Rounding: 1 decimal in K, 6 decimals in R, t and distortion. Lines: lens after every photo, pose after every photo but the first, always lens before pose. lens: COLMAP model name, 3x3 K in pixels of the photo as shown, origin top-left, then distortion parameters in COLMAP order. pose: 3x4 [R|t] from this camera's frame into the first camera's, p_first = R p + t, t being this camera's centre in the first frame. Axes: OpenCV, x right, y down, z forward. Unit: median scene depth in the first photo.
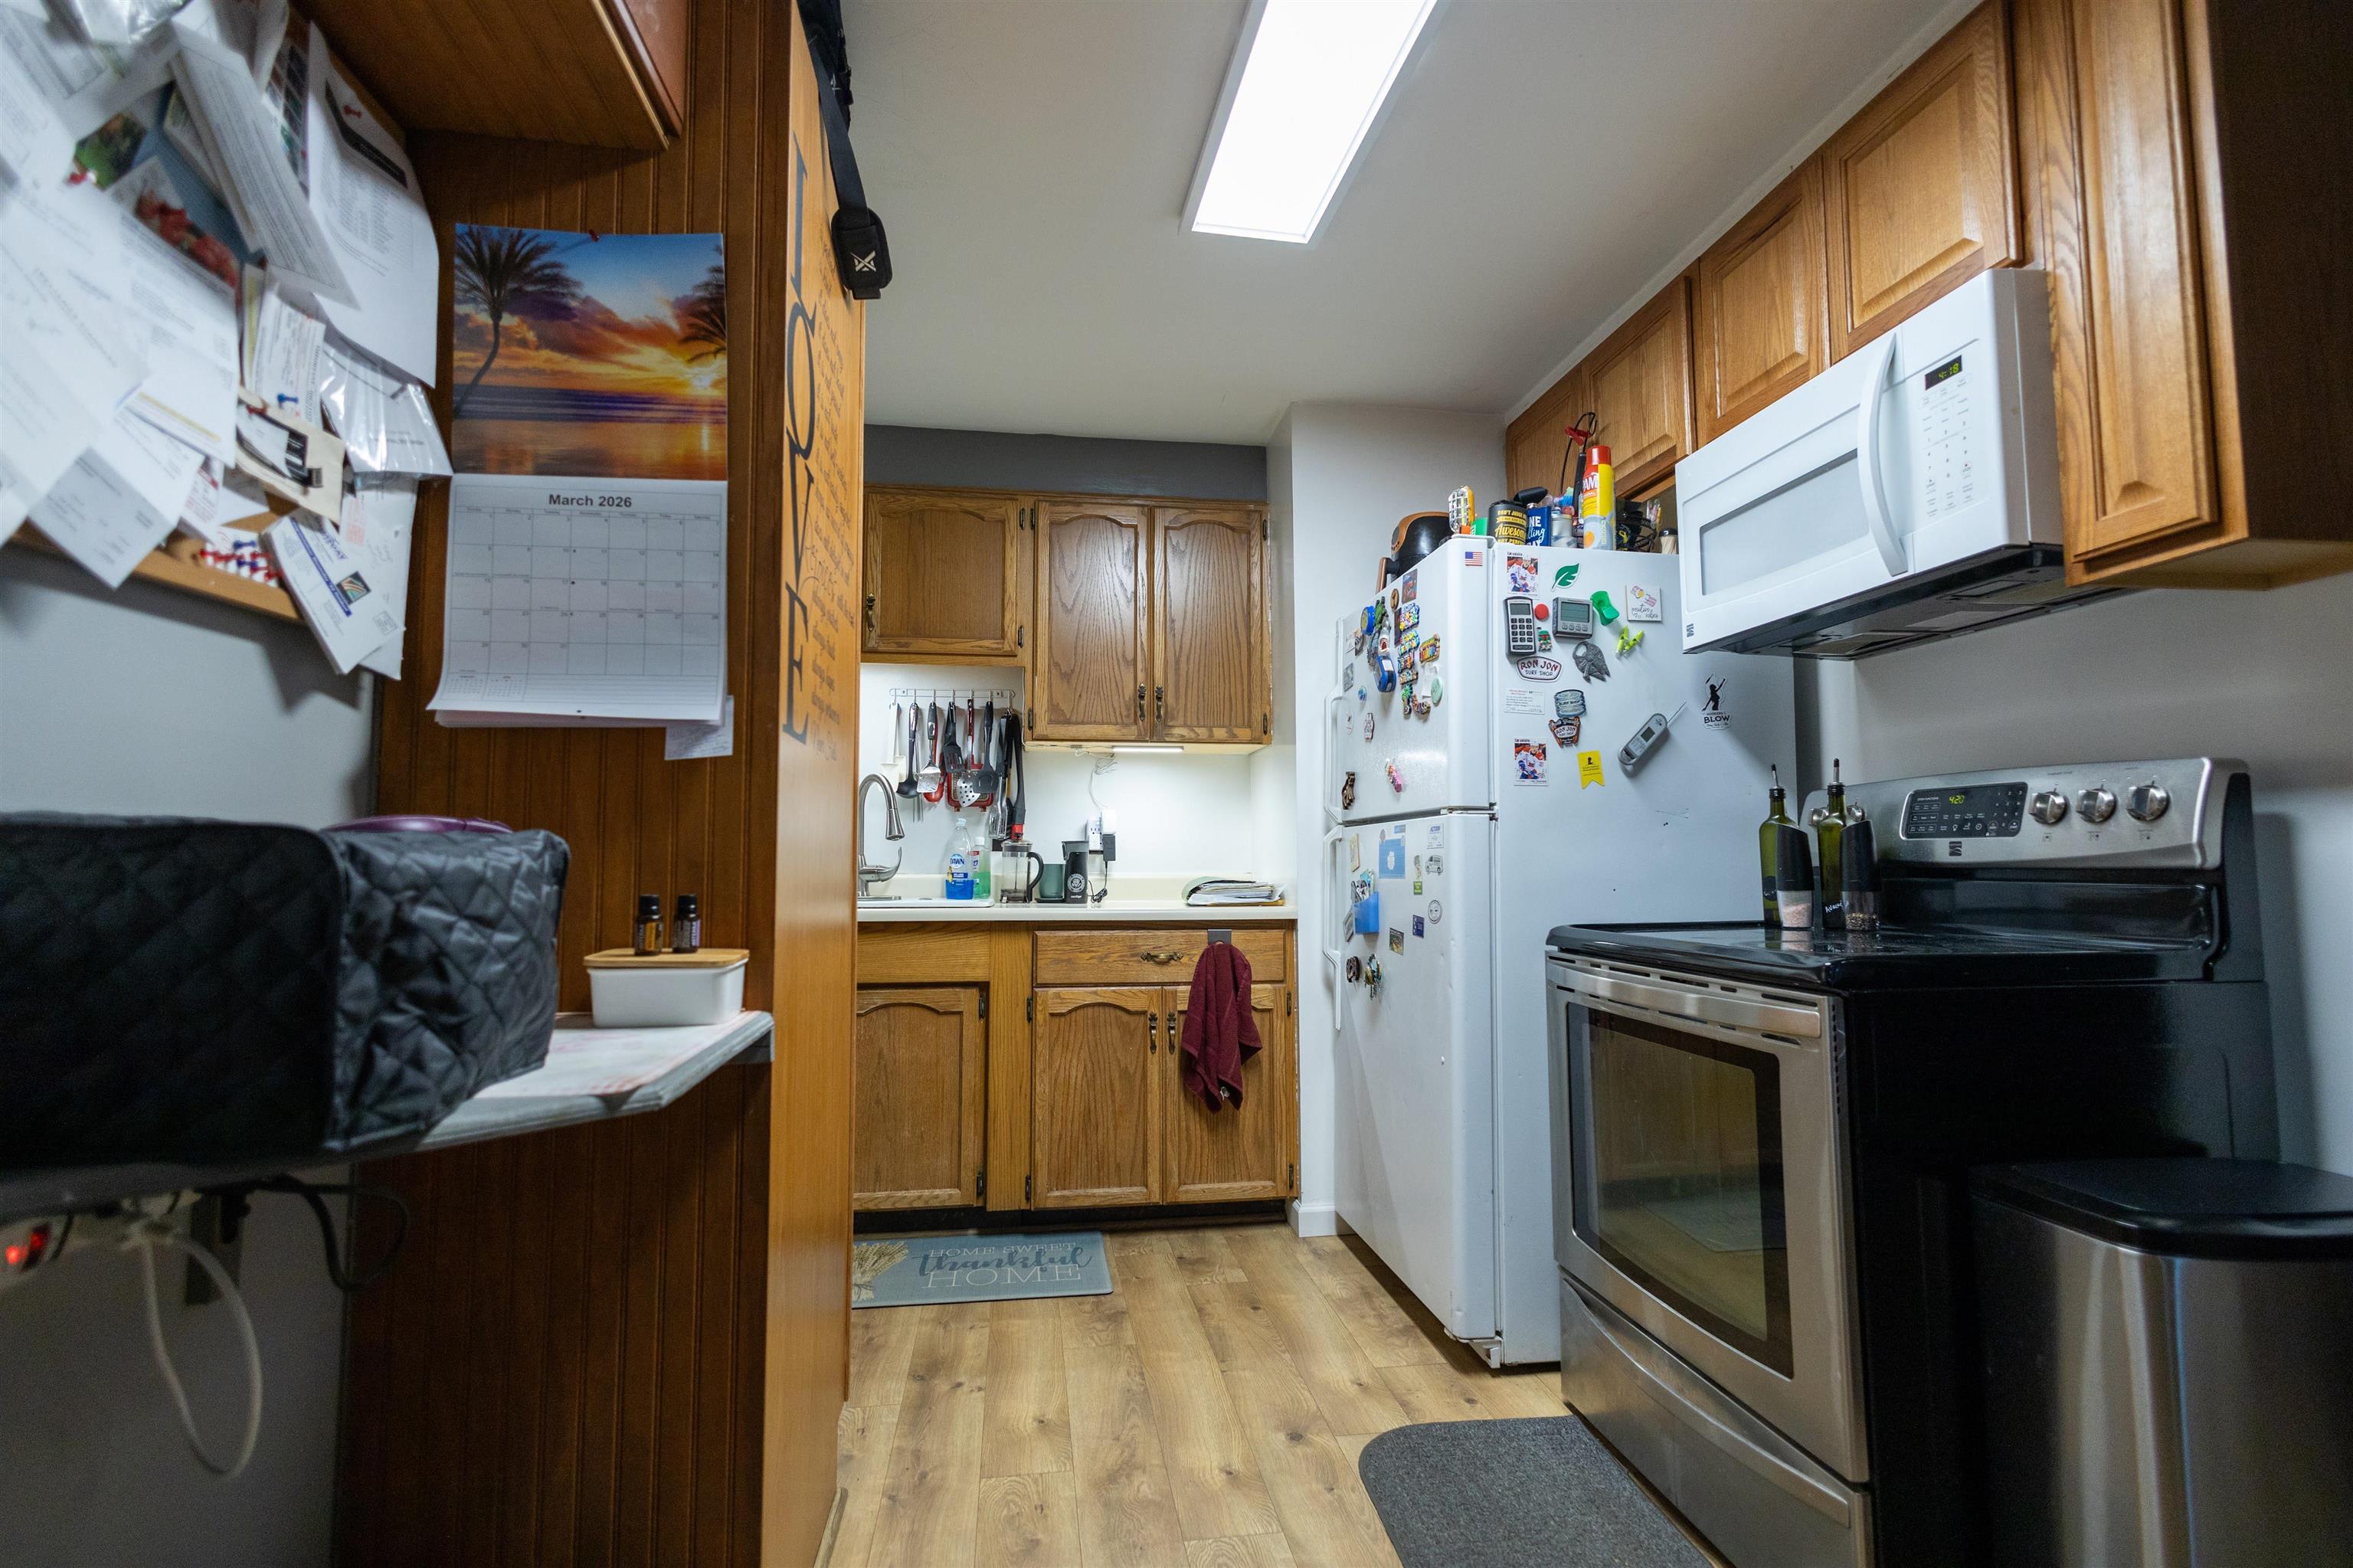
lens RADIAL K [[1078.5, 0, 1177.5], [0, 1078.5, 785.2], [0, 0, 1]] dist [0.013790, -0.003018]
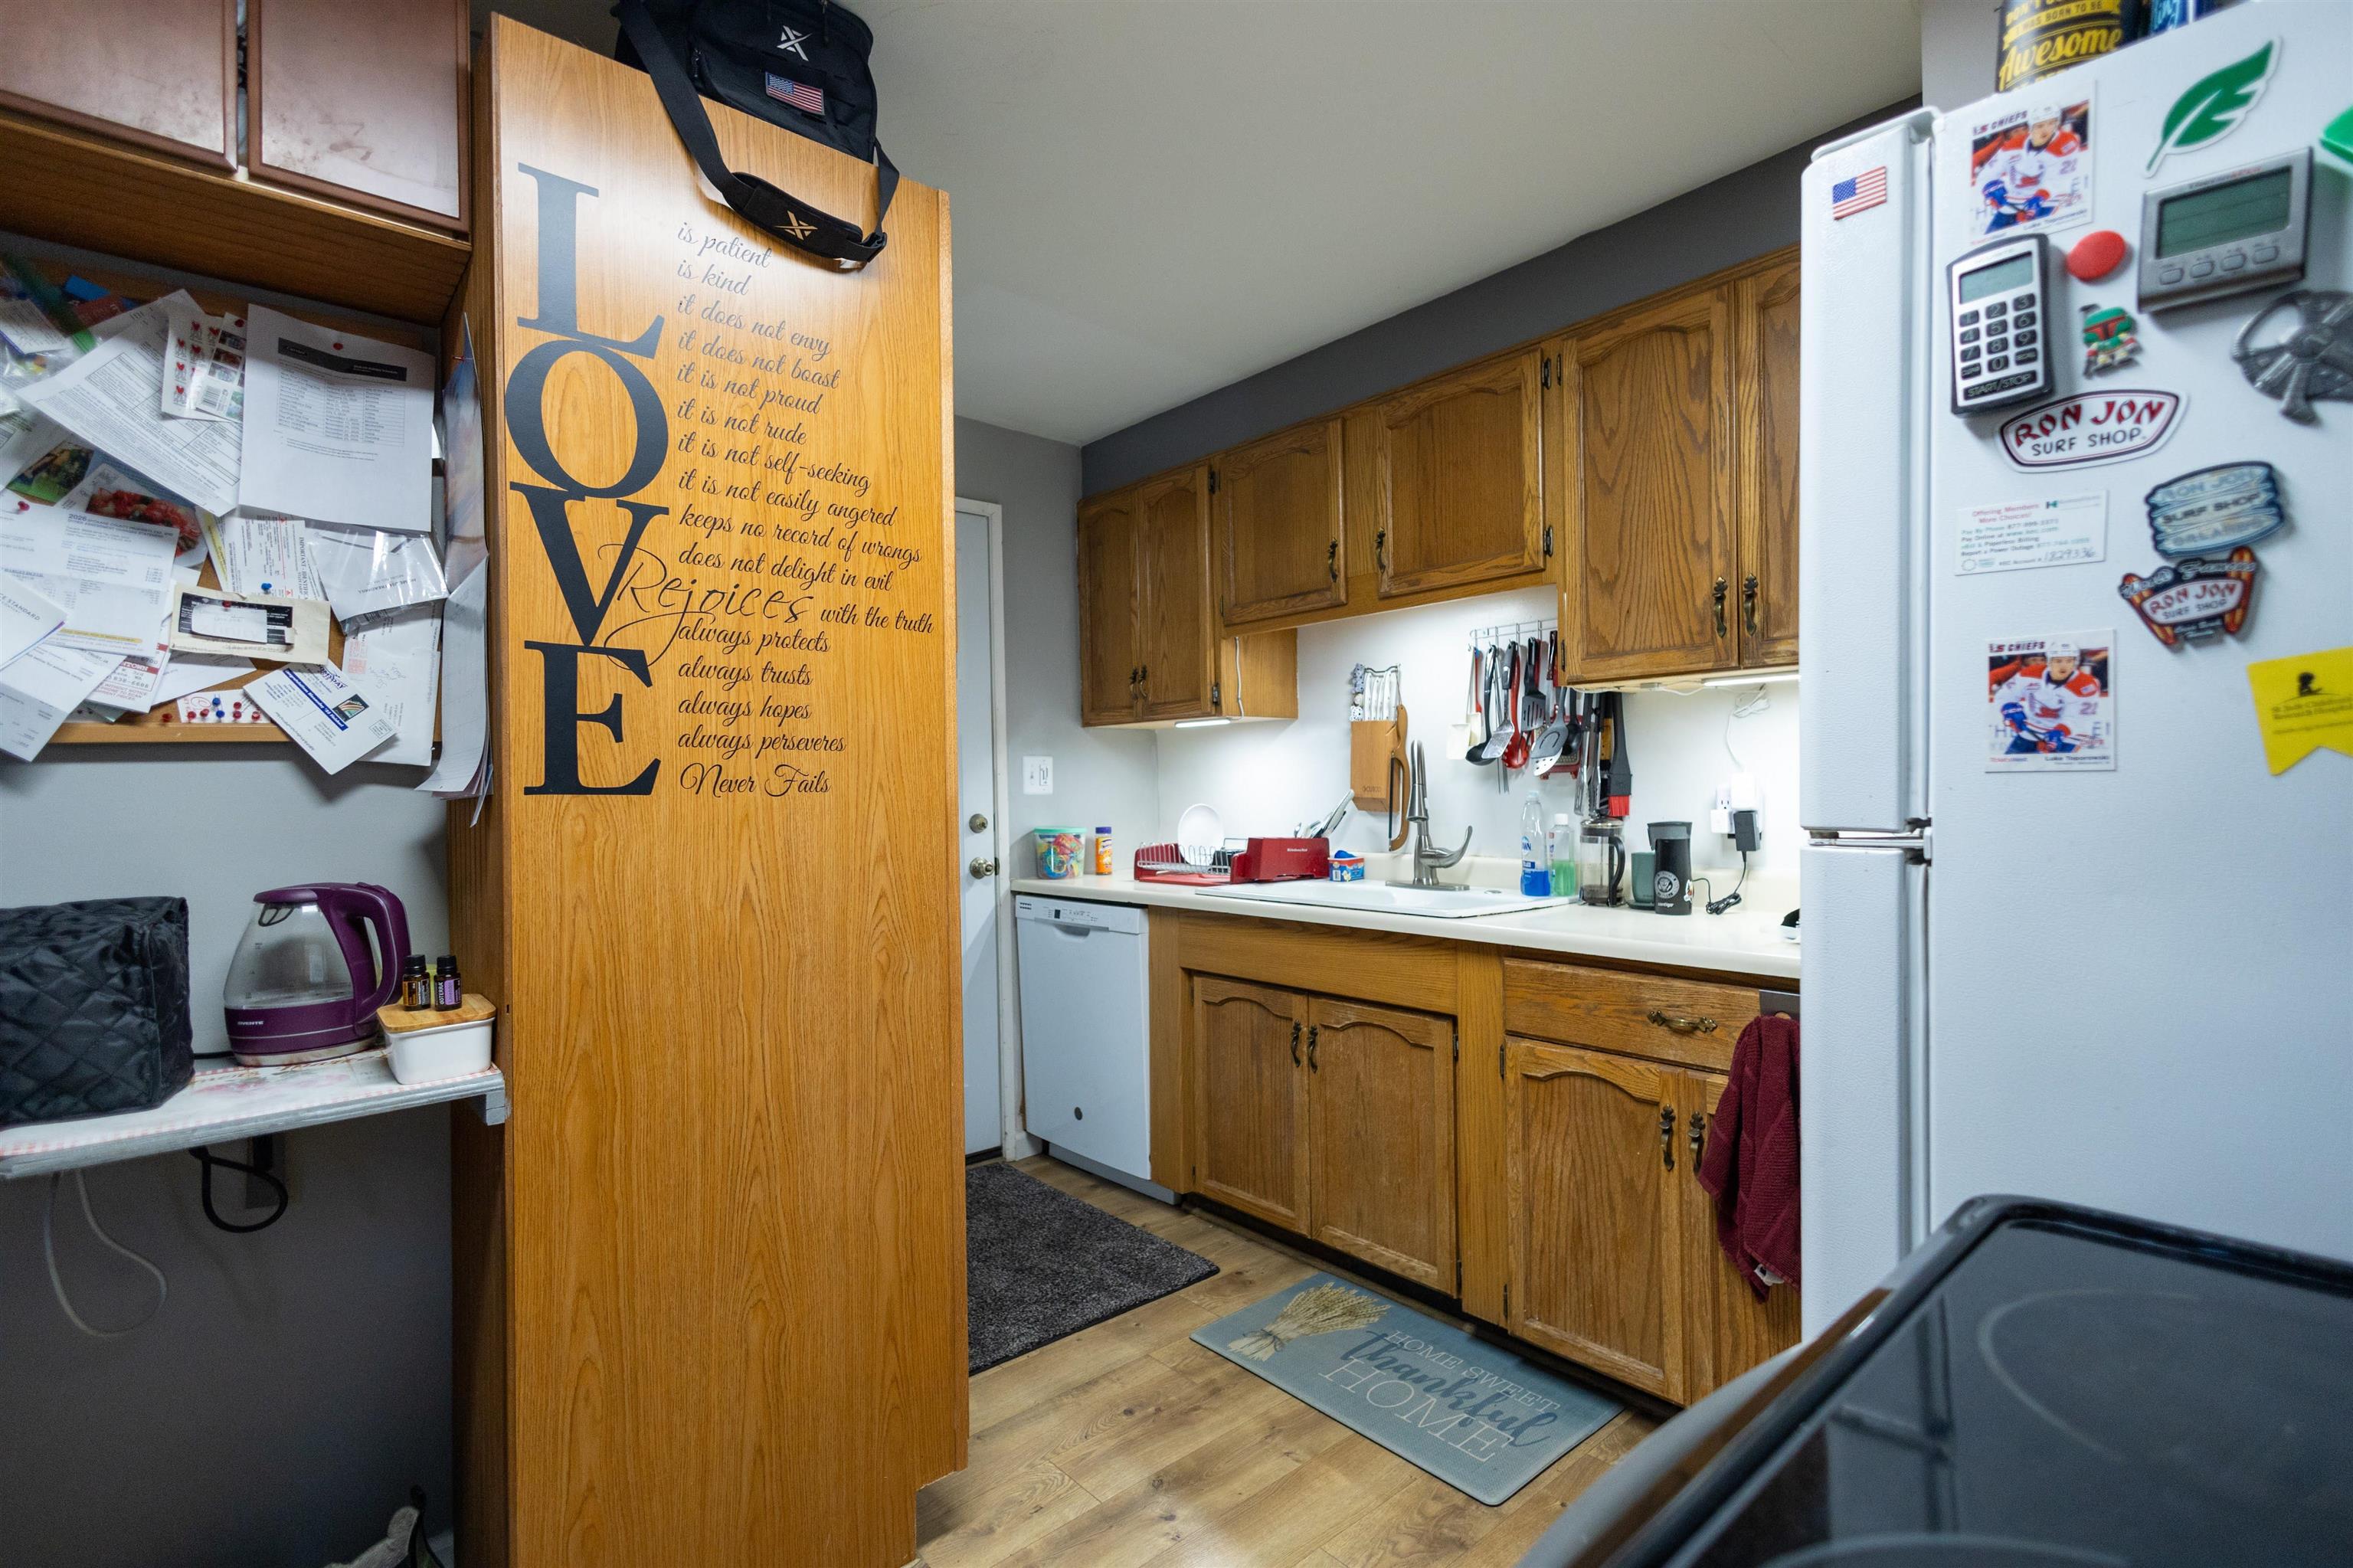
lens RADIAL K [[1078.5, 0, 1177.5], [0, 1078.5, 785.2], [0, 0, 1]] dist [0.013790, -0.003018]
pose [[0.543222, -0.010665, -0.839522, 0.395515], [0.074473, 0.996590, 0.035529, -0.024402], [0.836280, -0.081822, 0.542163, 0.476219]]
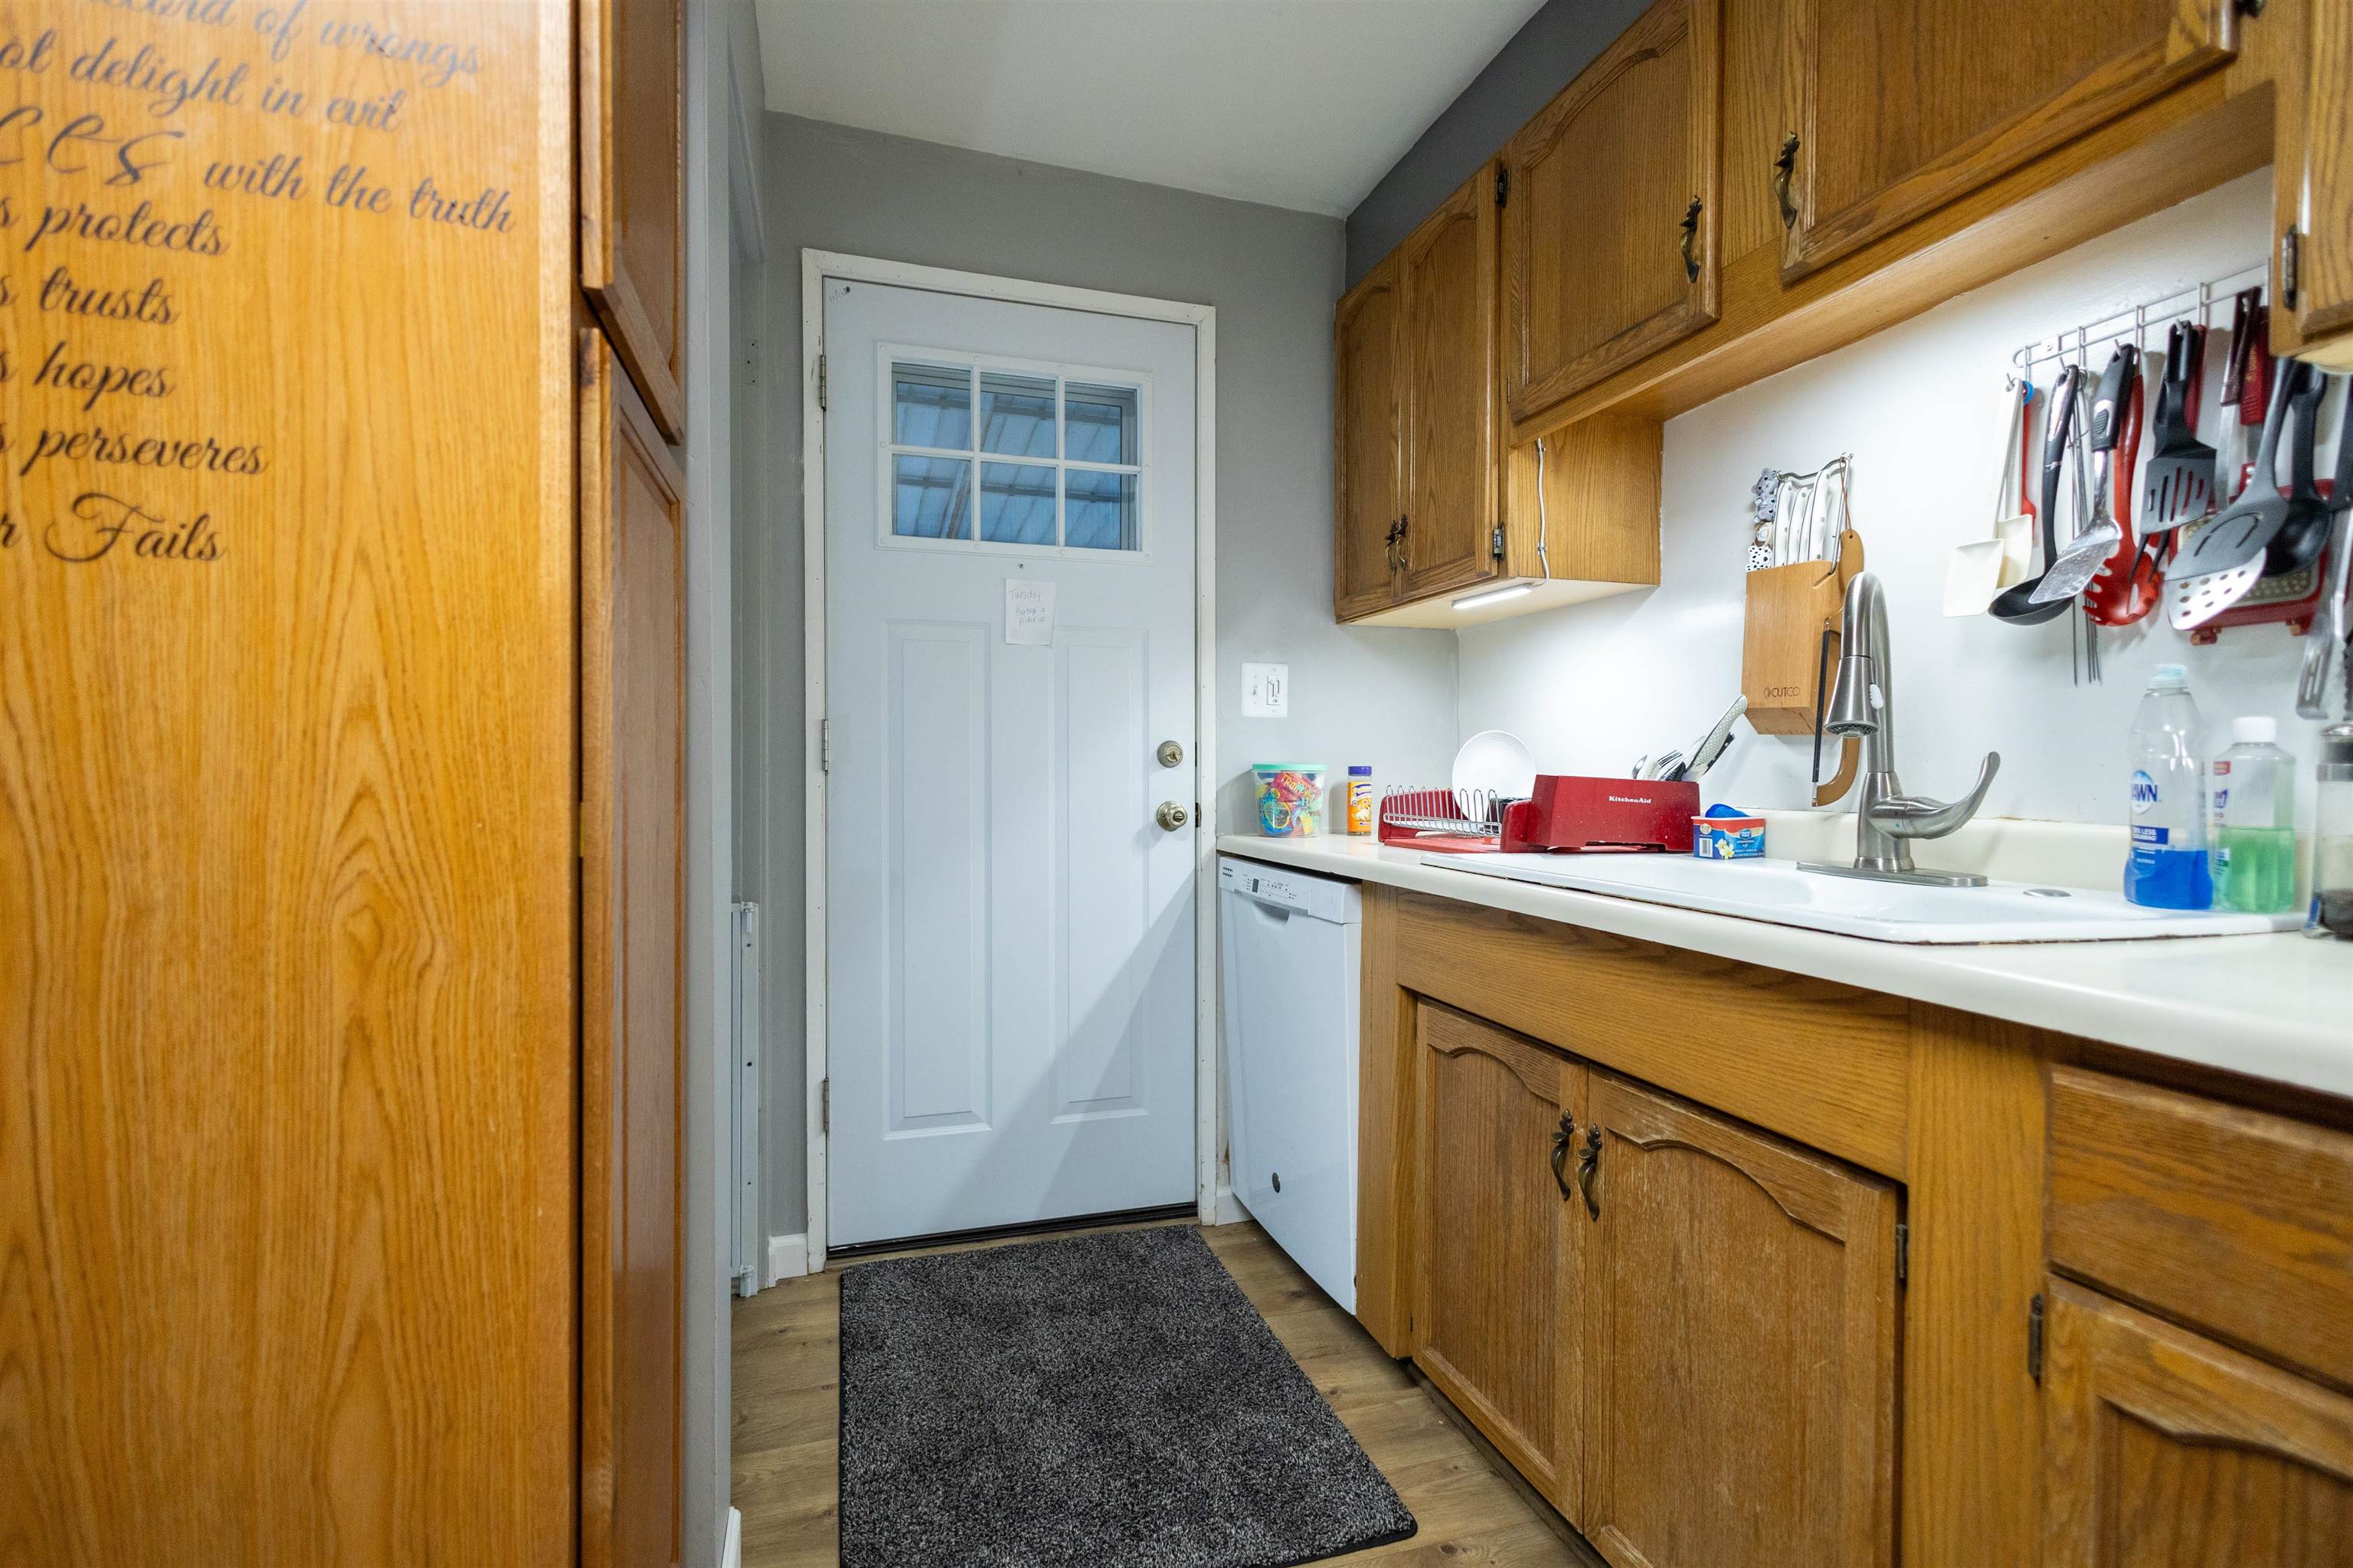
lens RADIAL K [[1078.5, 0, 1177.5], [0, 1078.5, 785.2], [0, 0, 1]] dist [0.013790, -0.003018]
pose [[0.156015, 0.015846, -0.987628, 0.107743], [0.065000, 0.997539, 0.026273, 0.050566], [0.985614, -0.068295, 0.154601, 0.826692]]
